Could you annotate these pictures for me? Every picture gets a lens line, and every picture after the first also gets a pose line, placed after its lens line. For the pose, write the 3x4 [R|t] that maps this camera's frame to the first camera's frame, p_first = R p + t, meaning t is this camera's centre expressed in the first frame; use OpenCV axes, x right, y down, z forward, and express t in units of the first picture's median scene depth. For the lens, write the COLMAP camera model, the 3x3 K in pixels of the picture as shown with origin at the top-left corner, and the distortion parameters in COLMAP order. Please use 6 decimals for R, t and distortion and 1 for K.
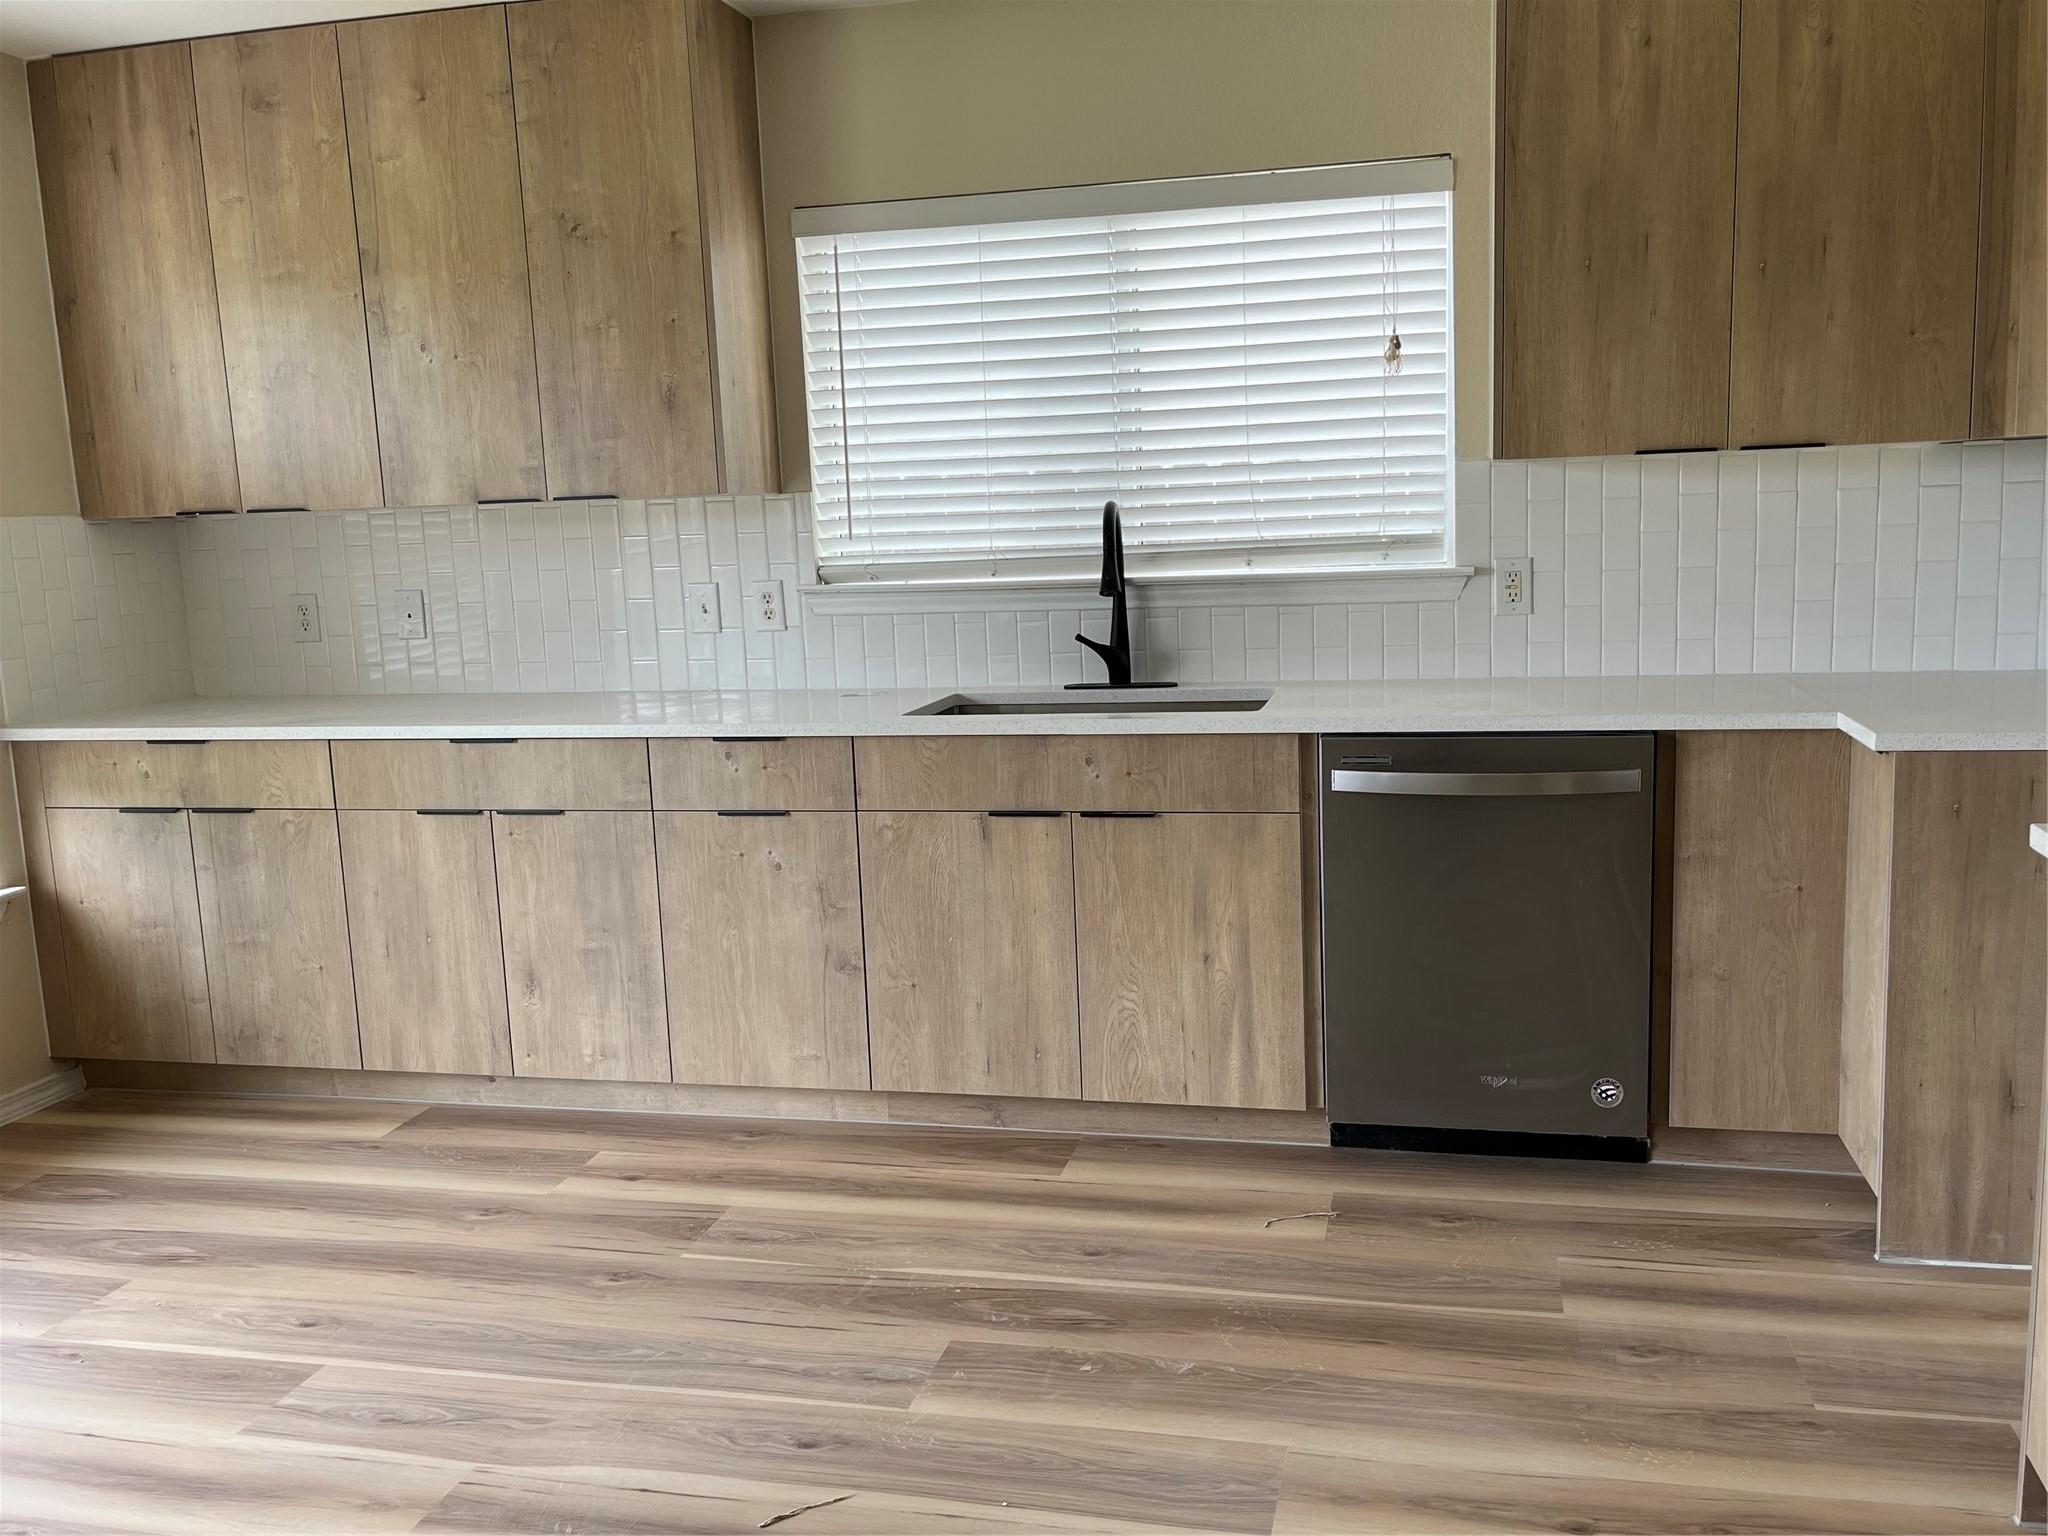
lens RADIAL K [[1743.0, 0, 1024.0], [0, 1743.0, 768.0], [0, 0, 1]] dist [0.053367, -0.047082]
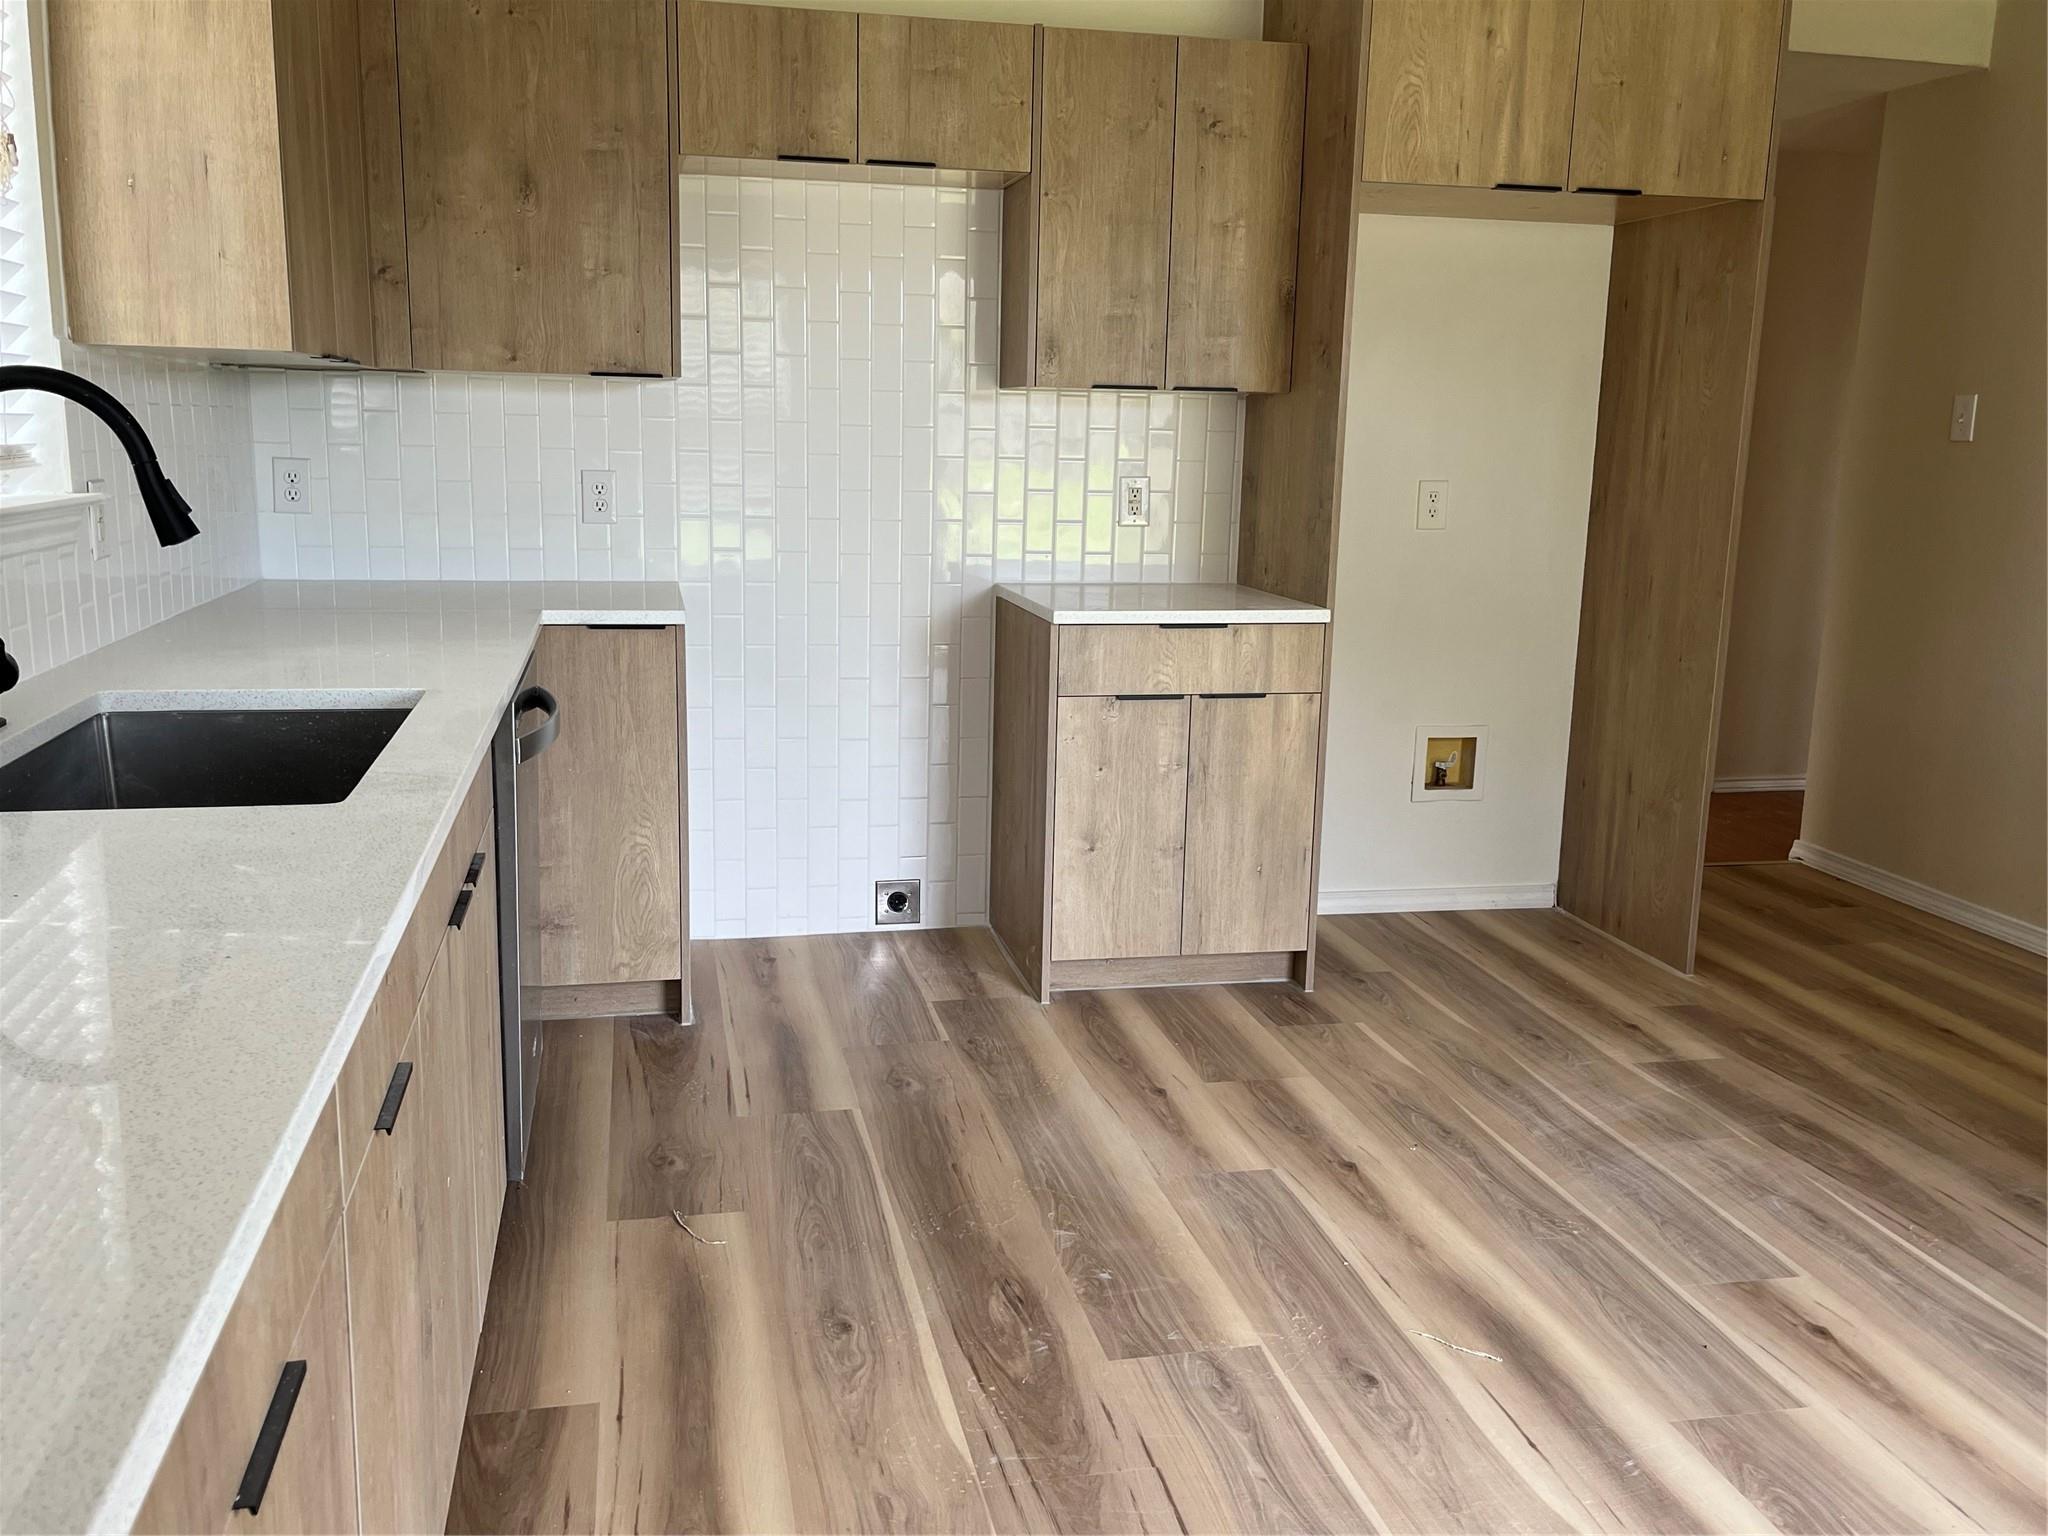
lens RADIAL K [[1743.0, 0, 1024.0], [0, 1743.0, 768.0], [0, 0, 1]] dist [0.053367, -0.047082]
pose [[-0.444520, -0.142999, 0.884281, -0.560020], [0.134520, 0.965324, 0.223727, -0.117942], [-0.885611, 0.218405, -0.409869, 0.991669]]
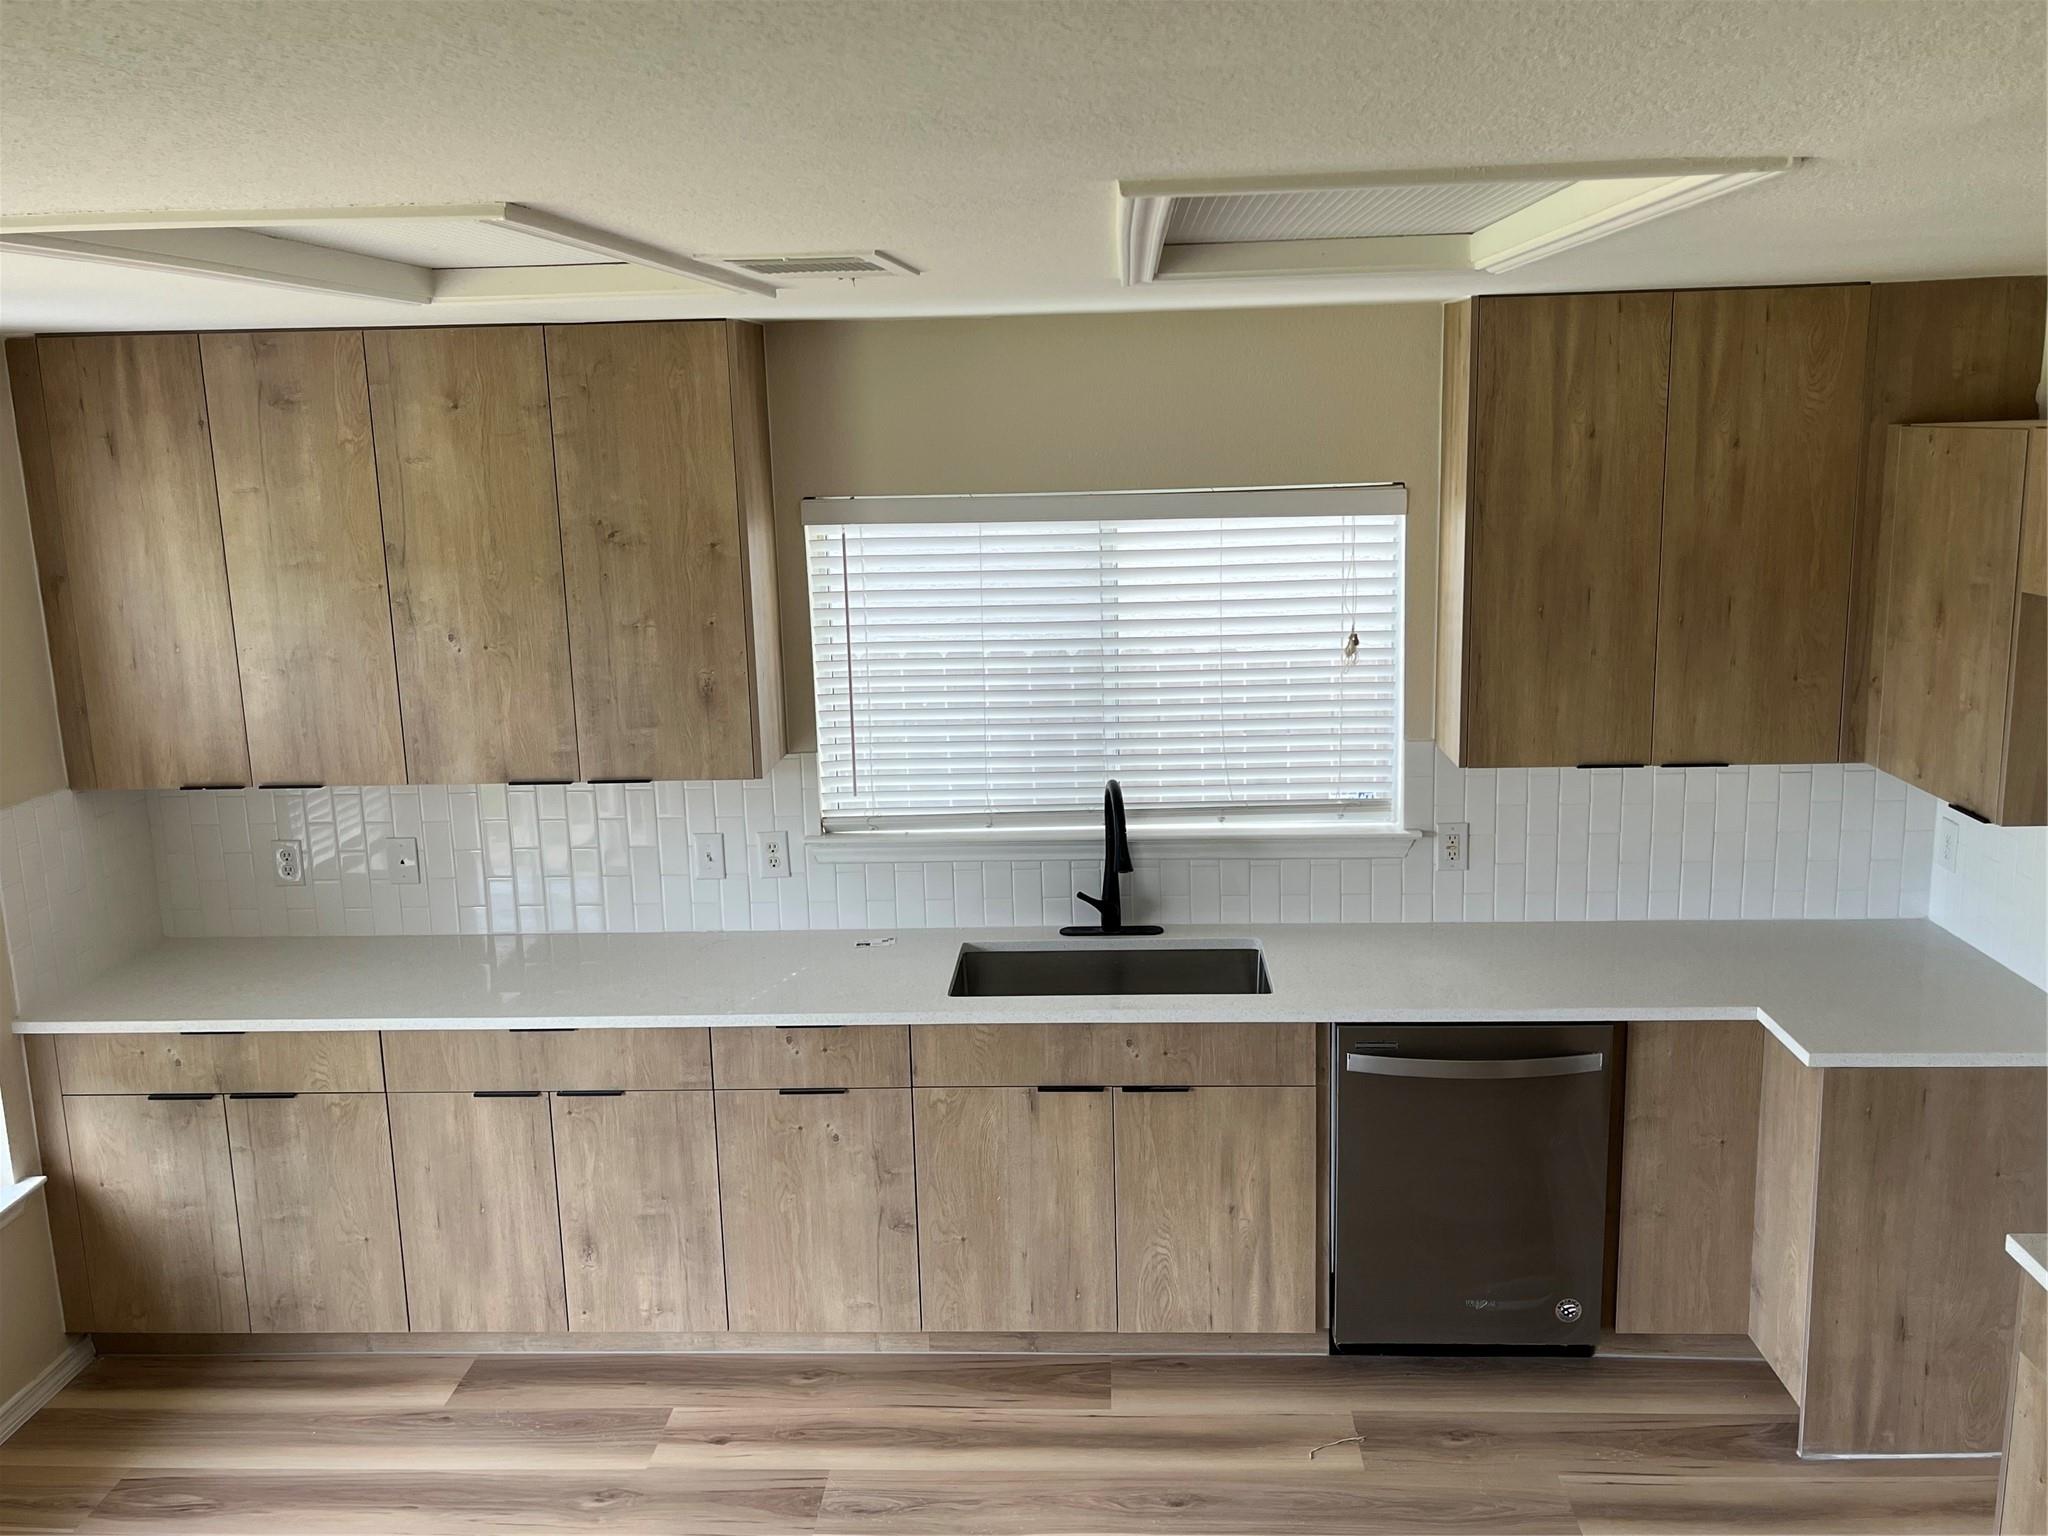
lens RADIAL K [[1743.0, 0, 1024.0], [0, 1743.0, 768.0], [0, 0, 1]] dist [0.053367, -0.047082]
pose [[0.982524, -0.024174, 0.184559, -0.215994], [0.017322, 0.999103, 0.038647, -0.209221], [-0.185328, -0.034775, 0.982061, -0.085883]]
